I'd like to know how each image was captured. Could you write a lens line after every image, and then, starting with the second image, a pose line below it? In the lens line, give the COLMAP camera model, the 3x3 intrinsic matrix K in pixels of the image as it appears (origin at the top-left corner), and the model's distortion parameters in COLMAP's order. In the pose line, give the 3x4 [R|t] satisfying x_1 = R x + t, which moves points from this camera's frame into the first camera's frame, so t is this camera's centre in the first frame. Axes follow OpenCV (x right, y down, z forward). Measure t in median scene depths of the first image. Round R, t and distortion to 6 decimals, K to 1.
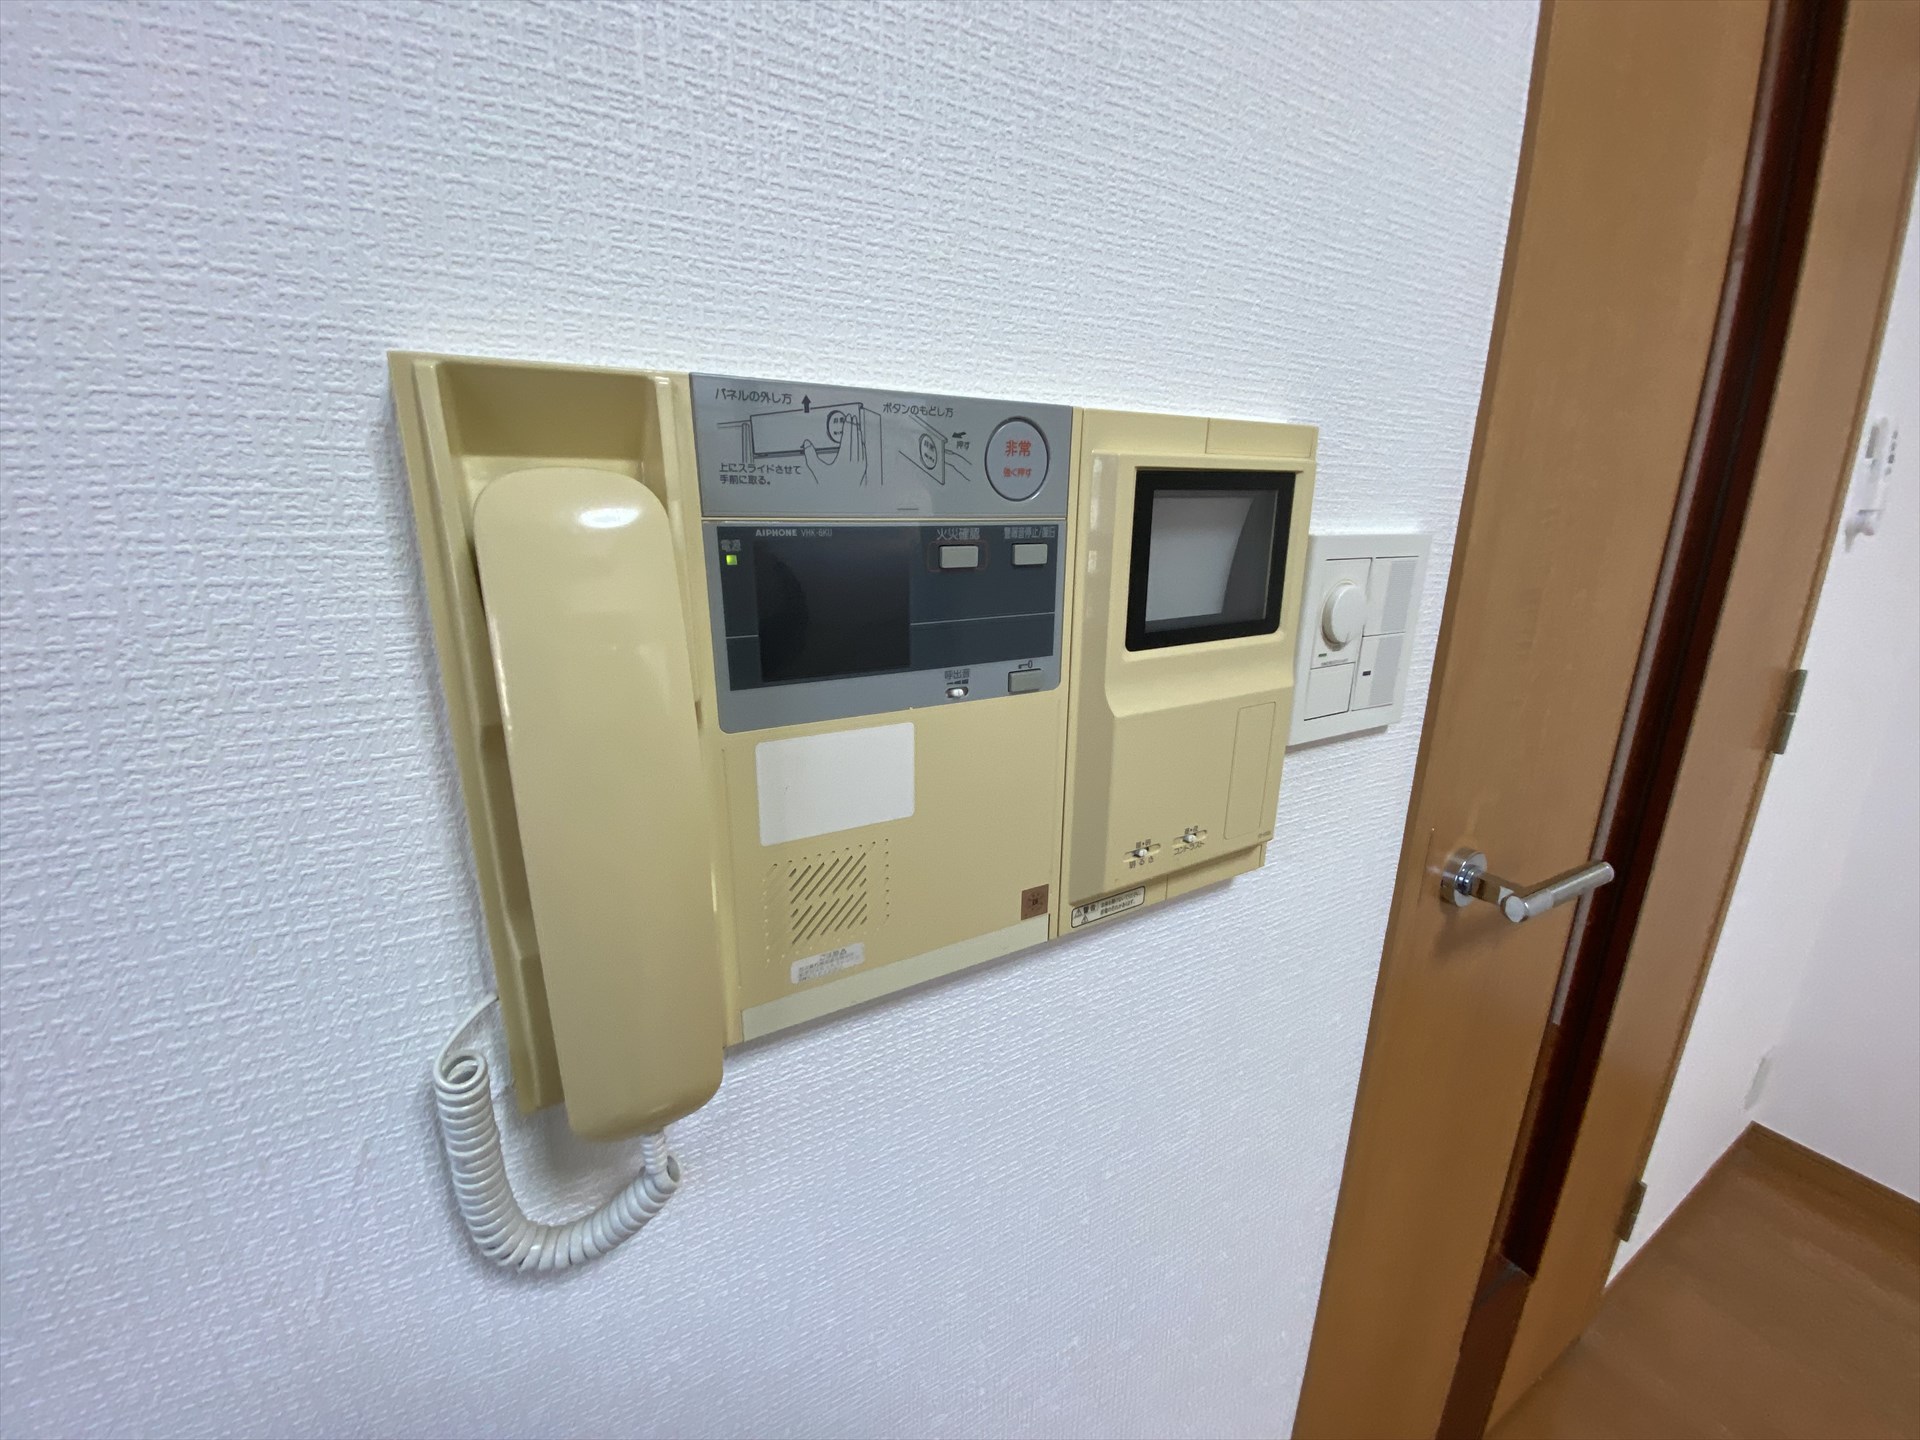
lens RADIAL K [[768.8, 0, 953.8], [0, 768.8, 715.4], [0, 0, 1]] dist [-0.013927, -0.000383]
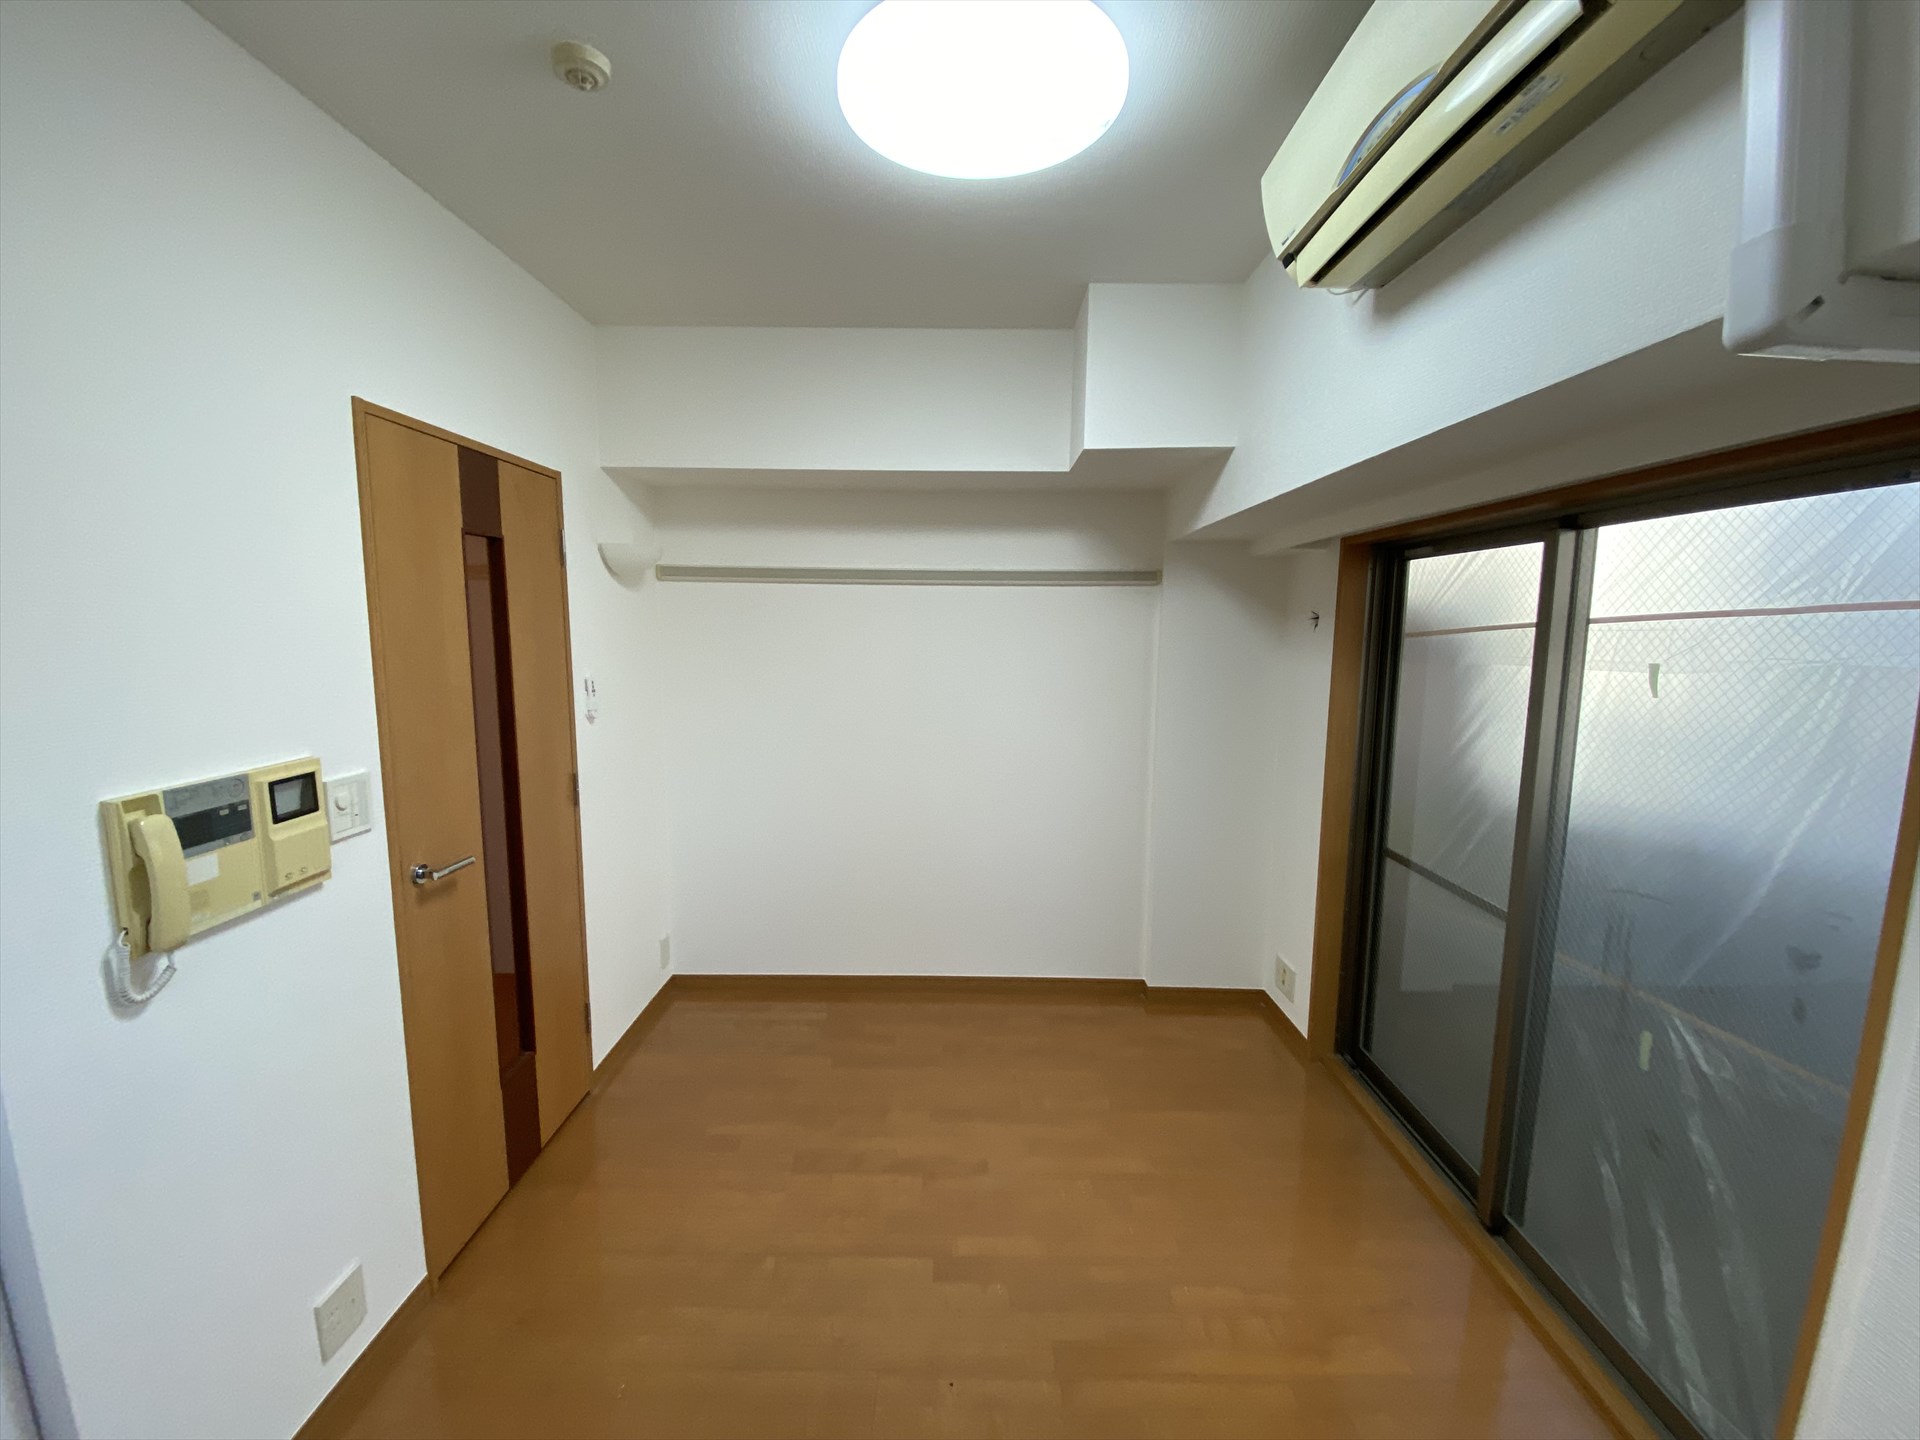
lens RADIAL K [[768.8, 0, 953.8], [0, 768.8, 715.4], [0, 0, 1]] dist [-0.013927, -0.000383]
pose [[0.500602, -0.109481, 0.858727, -1.404663], [0.238260, 0.971084, -0.015090, 0.280203], [-0.832244, 0.212154, 0.512211, -4.308281]]
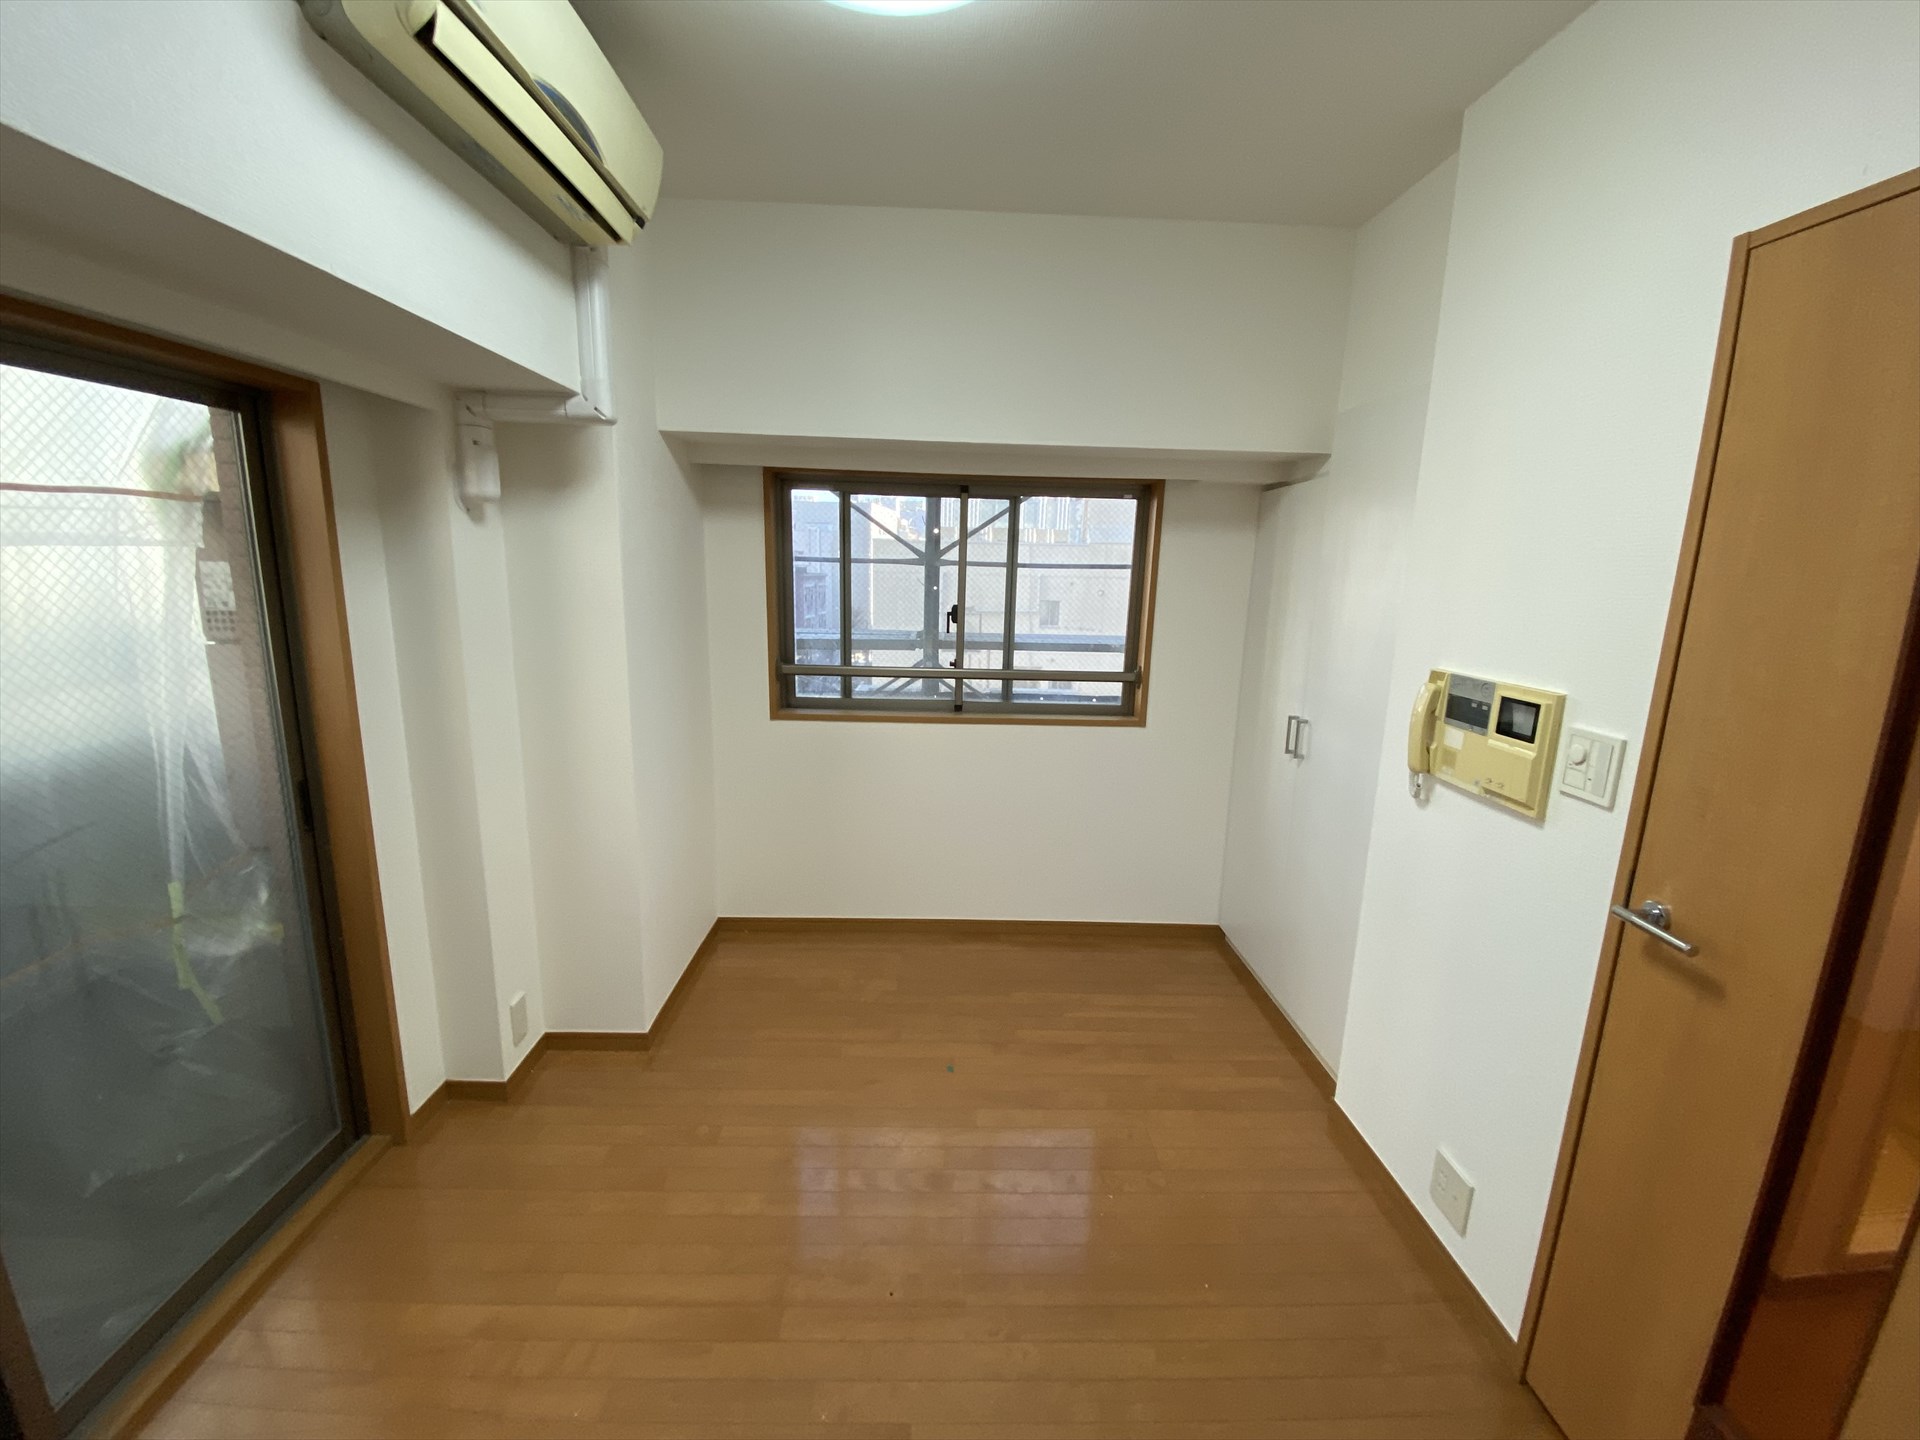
lens RADIAL K [[768.8, 0, 953.8], [0, 768.8, 715.4], [0, 0, 1]] dist [-0.013927, -0.000383]
pose [[-0.464806, 0.148847, -0.872812, 5.974737], [-0.274312, 0.913058, 0.301792, -0.700746], [0.841848, 0.379698, -0.383564, -0.025746]]
